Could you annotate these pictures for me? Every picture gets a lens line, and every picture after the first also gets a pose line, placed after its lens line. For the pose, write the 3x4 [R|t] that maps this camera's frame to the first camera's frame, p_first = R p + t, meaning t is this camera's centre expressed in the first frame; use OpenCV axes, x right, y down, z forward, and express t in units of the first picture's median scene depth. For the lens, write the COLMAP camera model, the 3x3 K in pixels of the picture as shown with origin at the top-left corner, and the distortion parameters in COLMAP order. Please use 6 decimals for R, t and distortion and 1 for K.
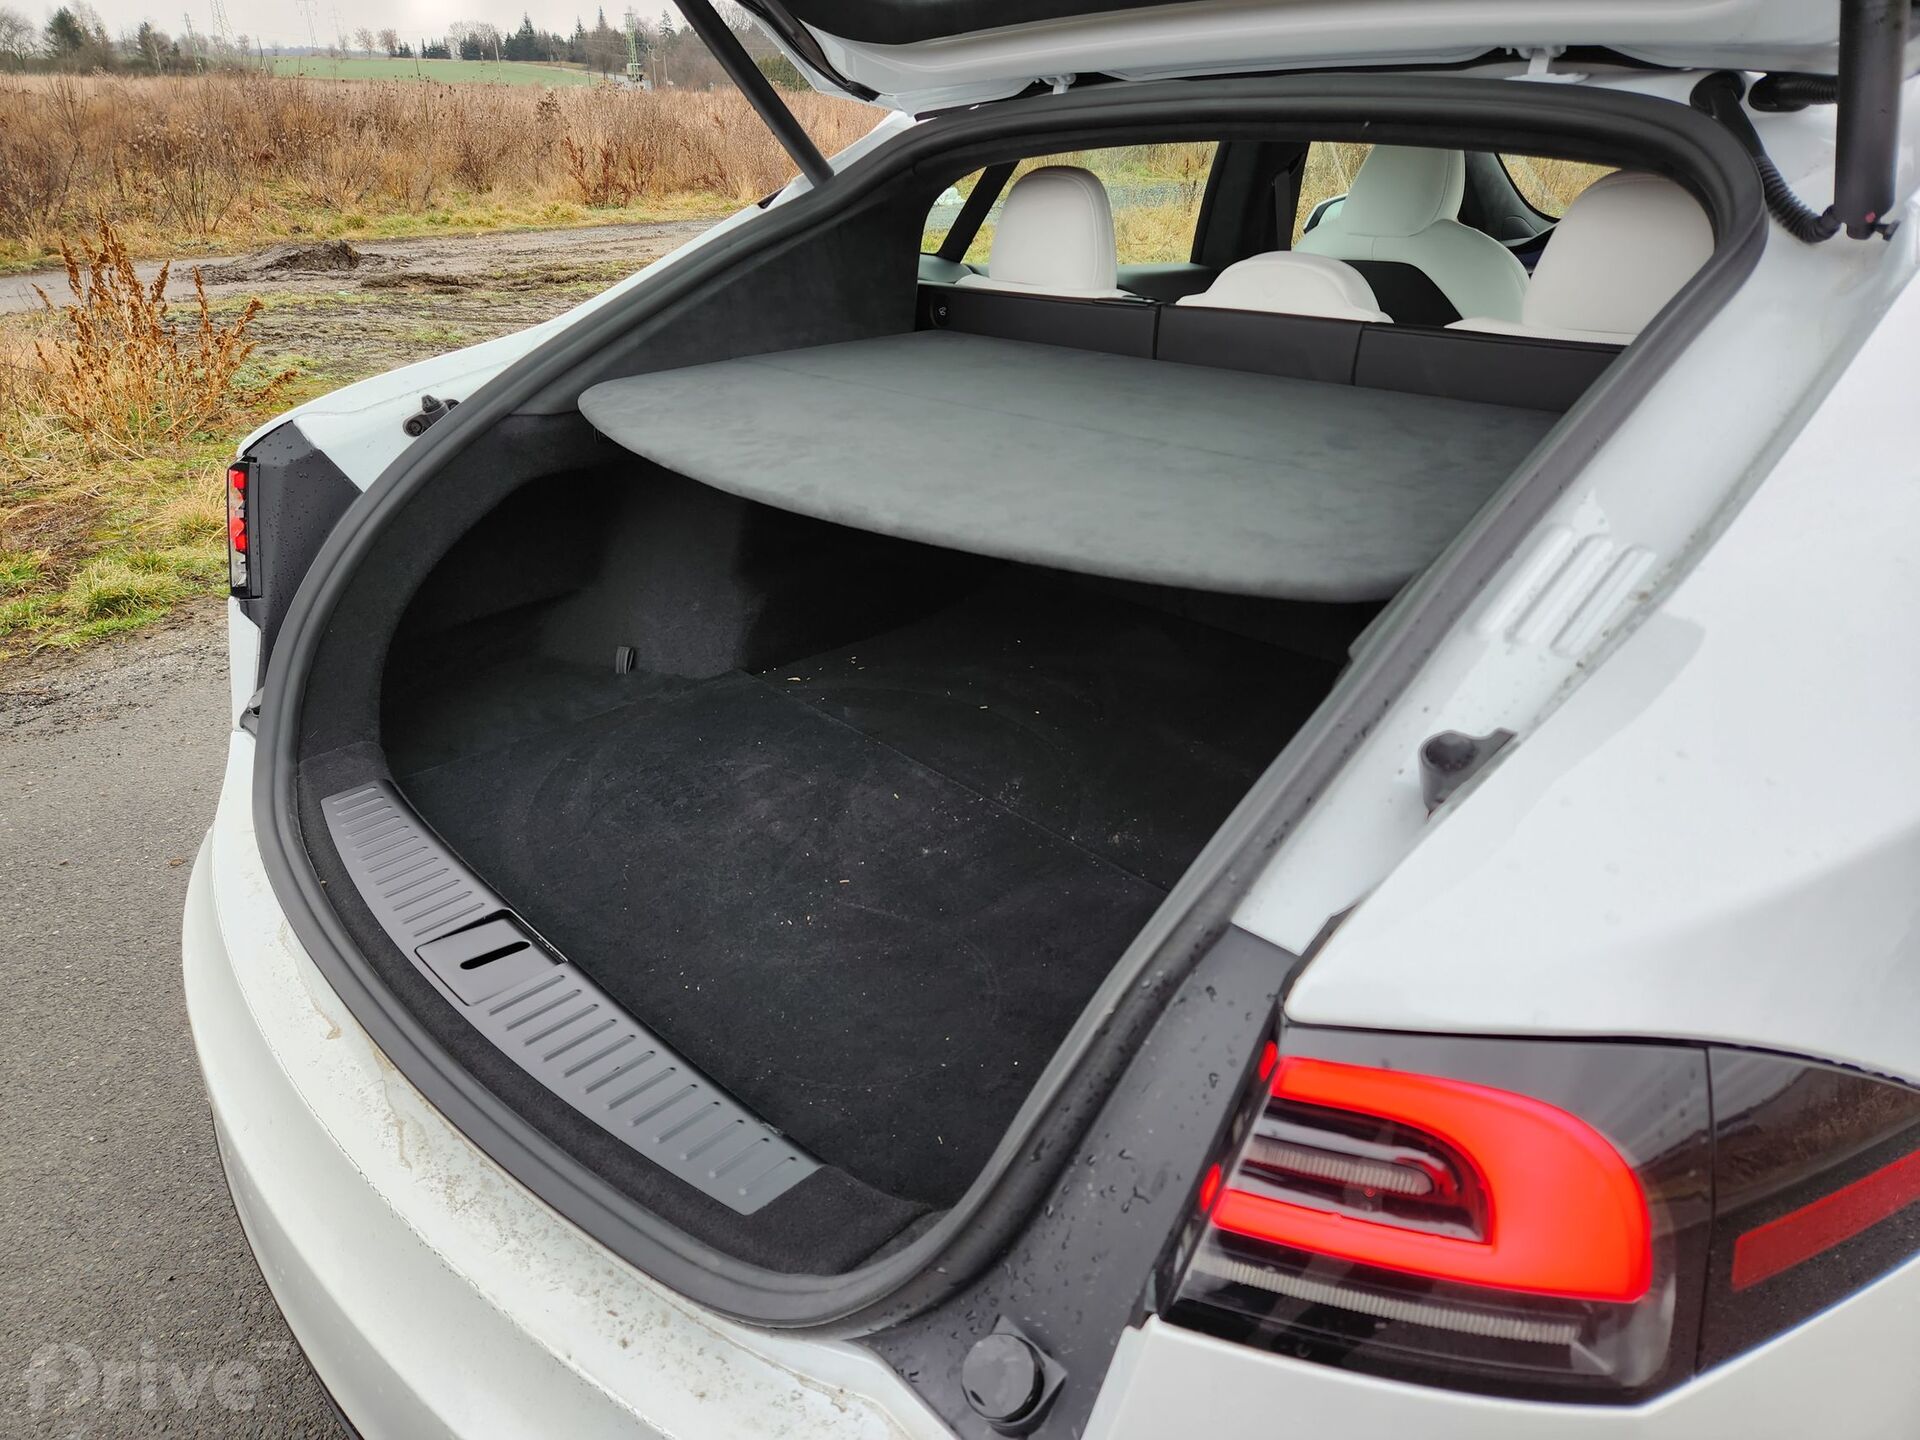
lens RADIAL K [[1260.4, 0, 937.4], [0, 1260.4, 720.1], [0, 0, 1]] dist [0.063711, -0.053489]
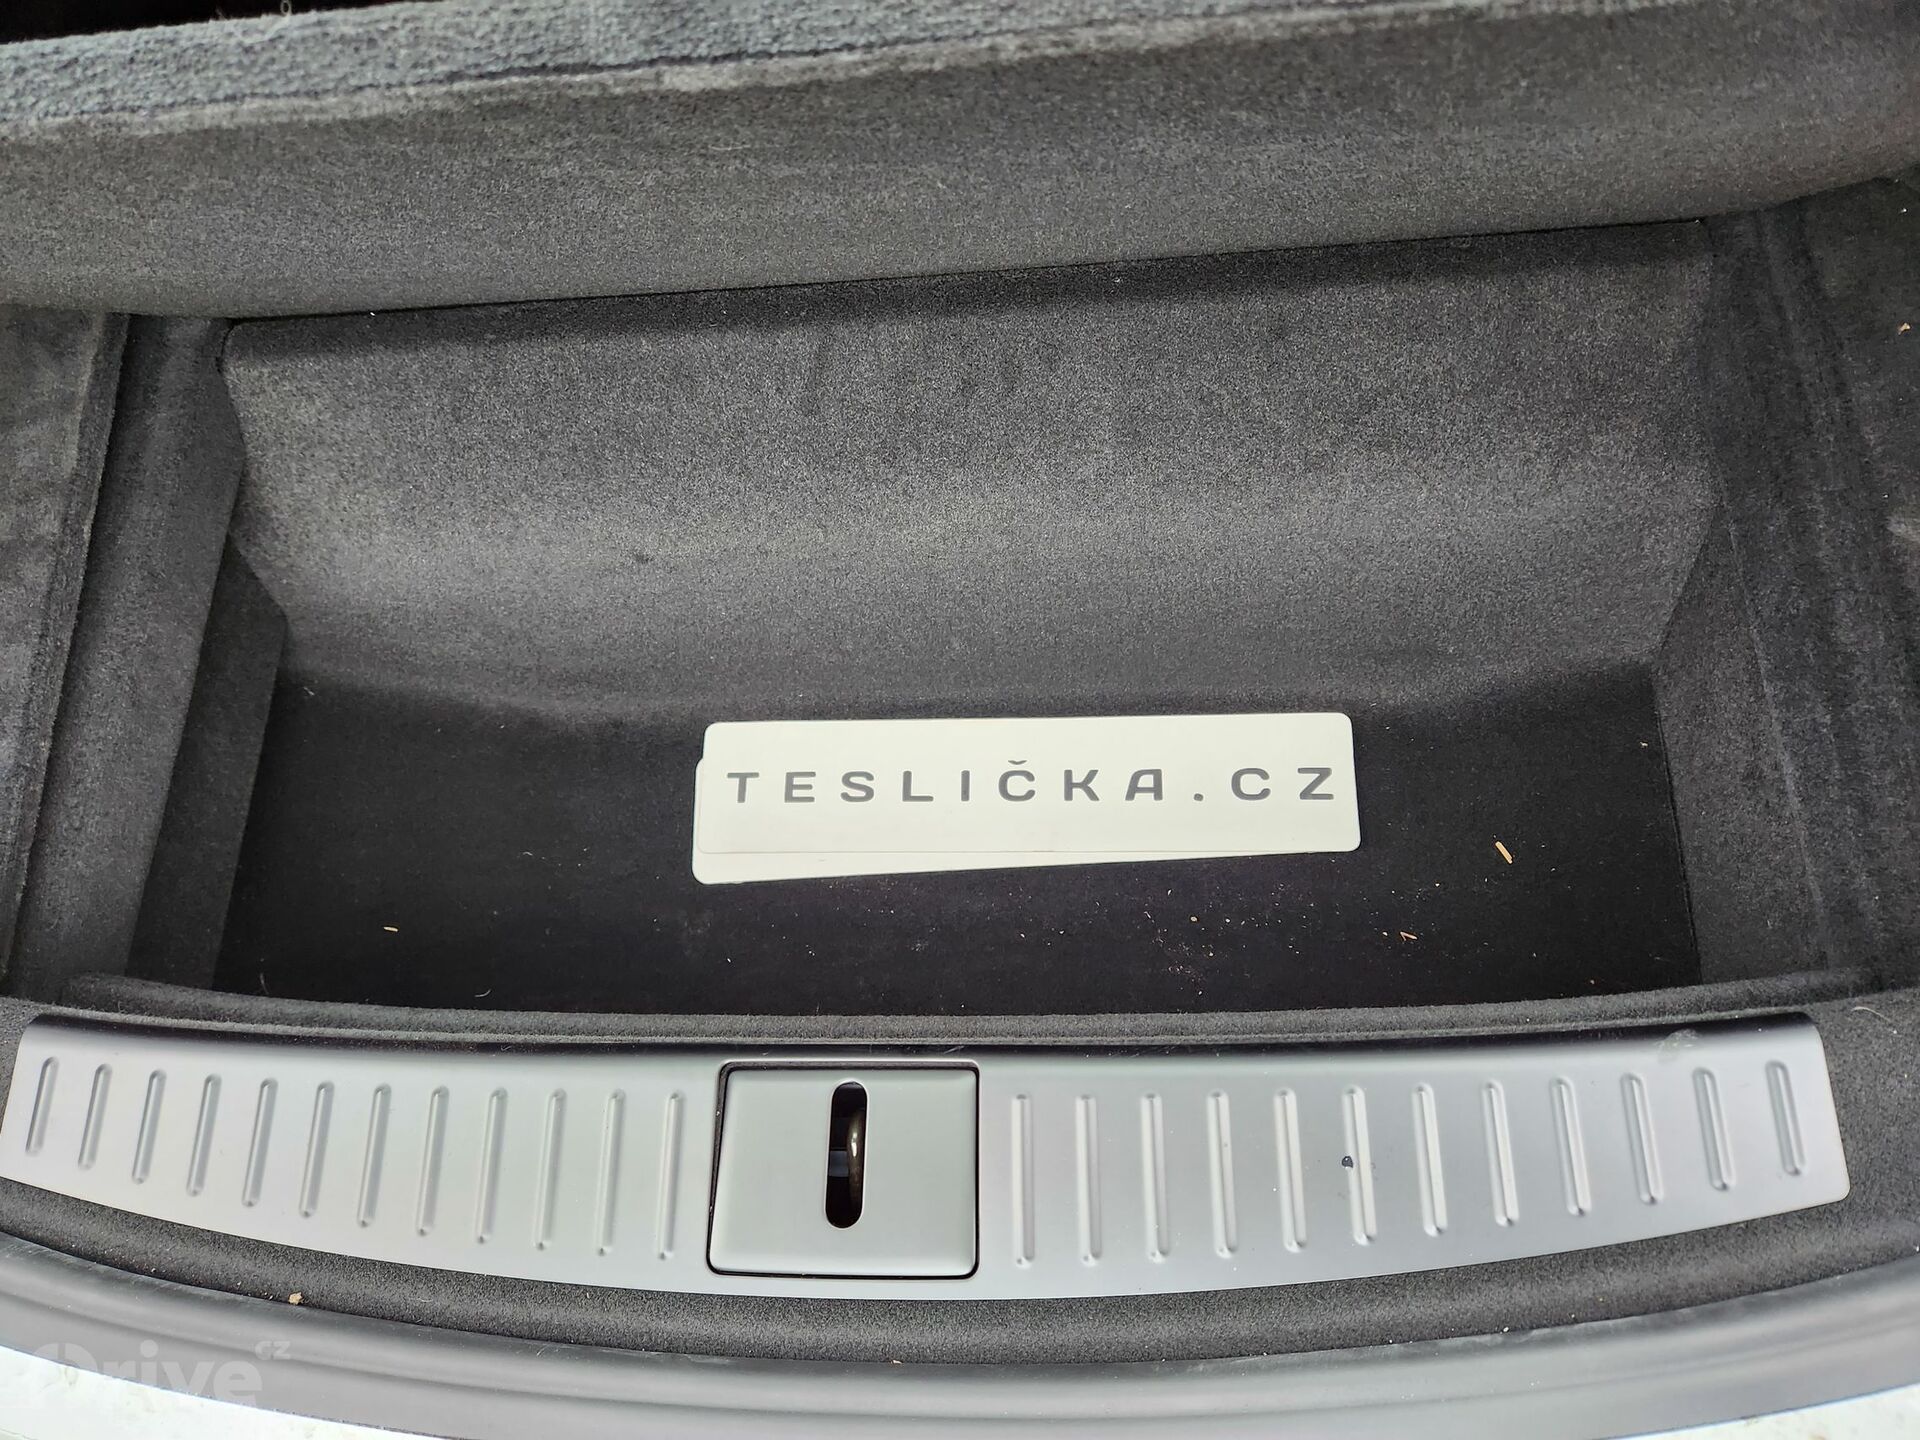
lens RADIAL K [[1331.0, 0, 918.5], [0, 1331.0, 720.0], [0, 0, 1]] dist [0.050624, -0.048019]
pose [[0.683479, -0.706640, 0.183076, -0.194917], [0.404934, 0.575699, 0.710352, -0.180525], [-0.607359, -0.411377, 0.679620, 0.448338]]
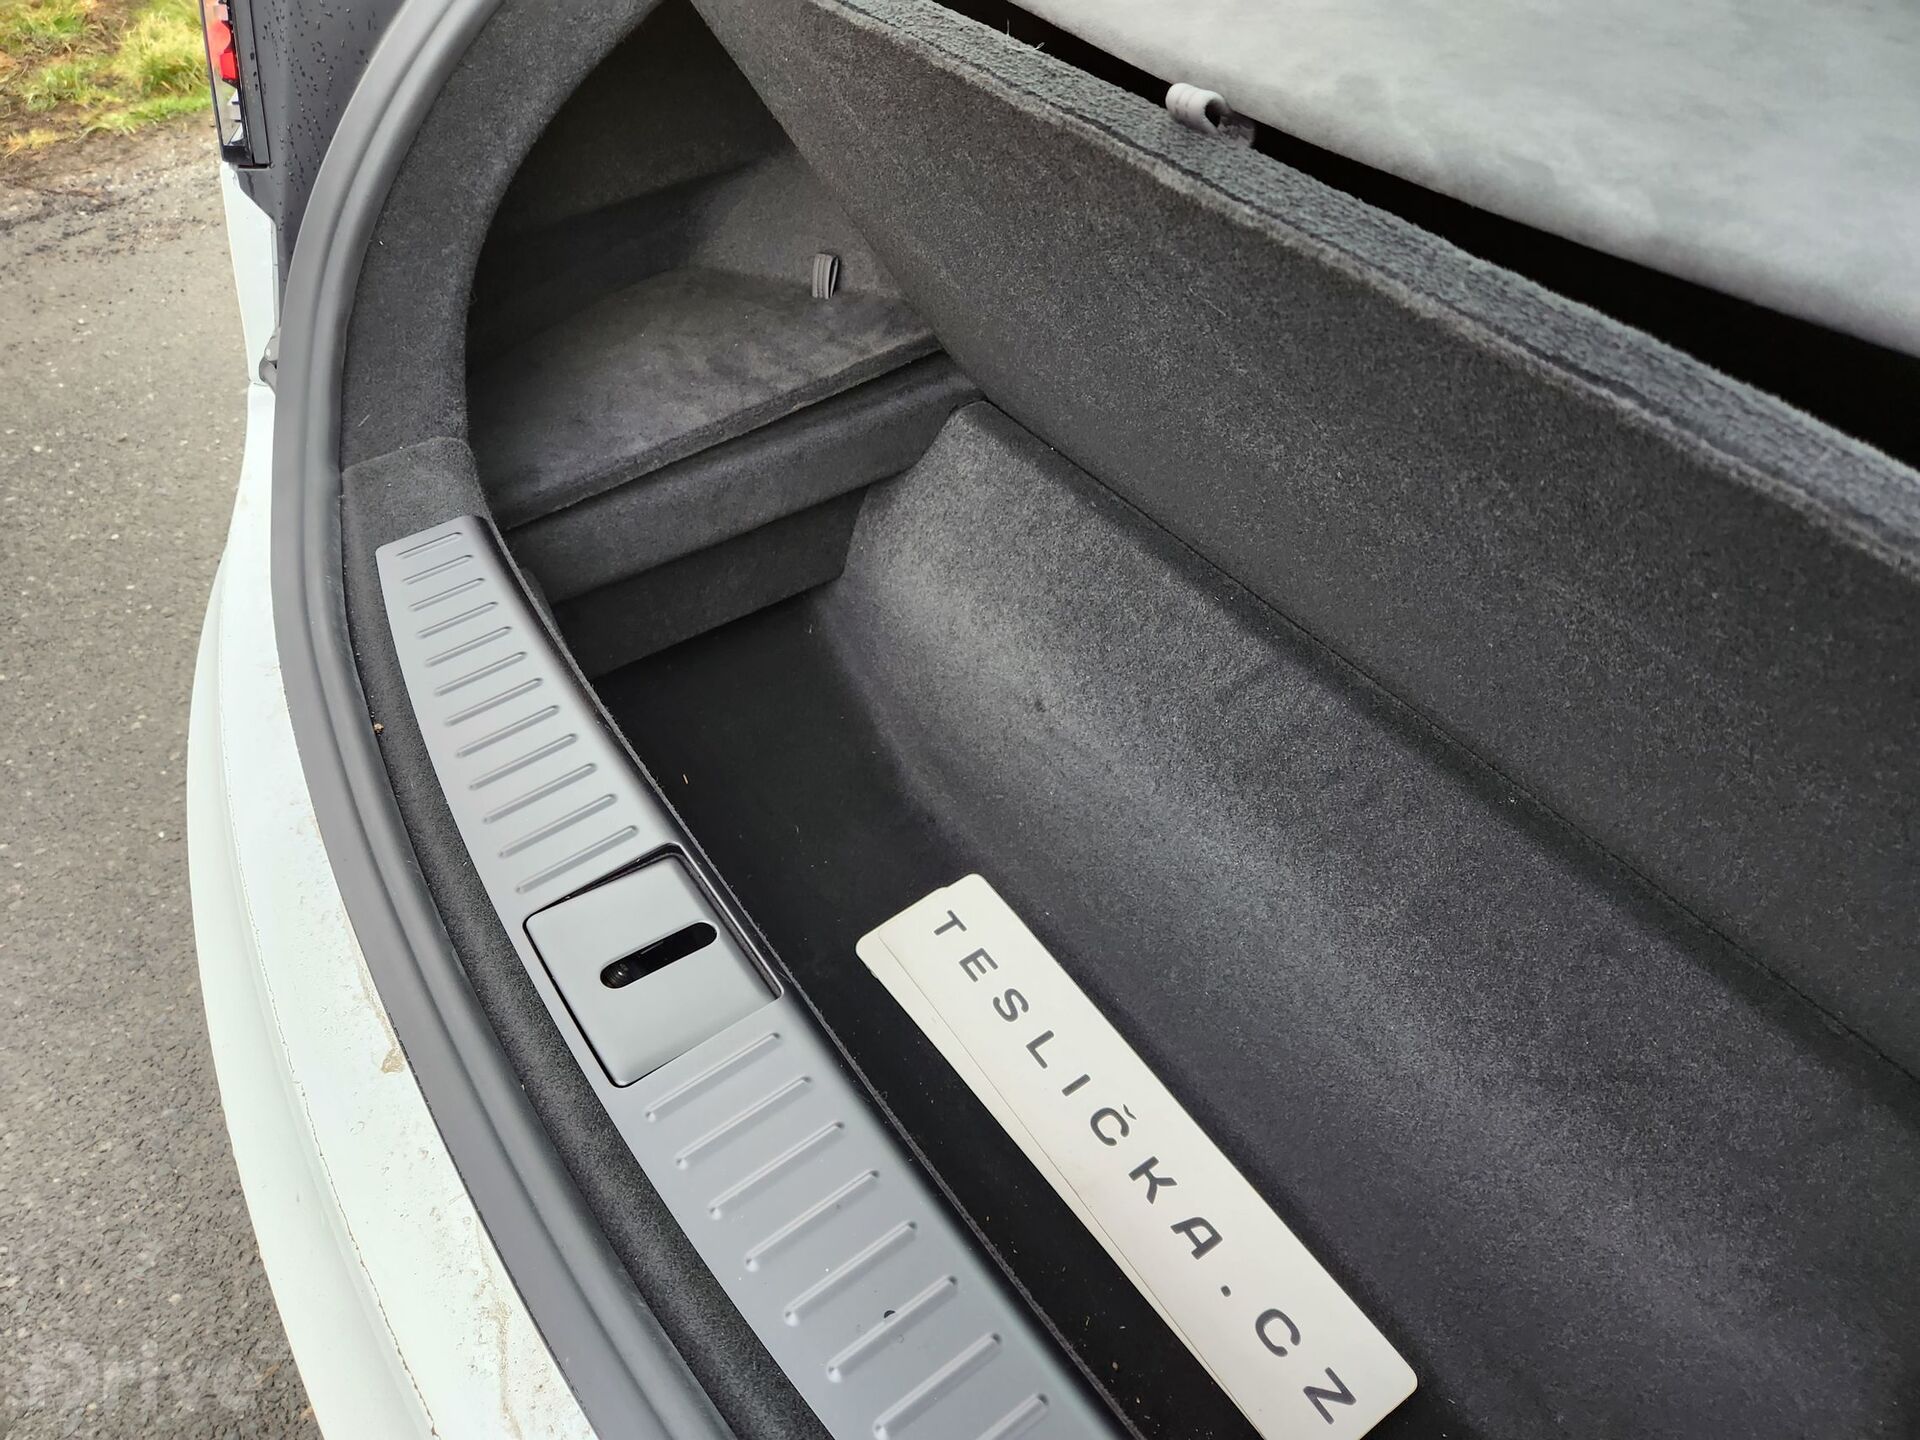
lens RADIAL K [[1318.6, 0, 963.2], [0, 1318.6, 711.3], [0, 0, 1]] dist [0.052963, -0.045008]
pose [[0.992166, 0.105424, -0.067026, -0.118898], [-0.077736, 0.940997, 0.329366, -0.079121], [0.097794, -0.321575, 0.941820, 0.315318]]
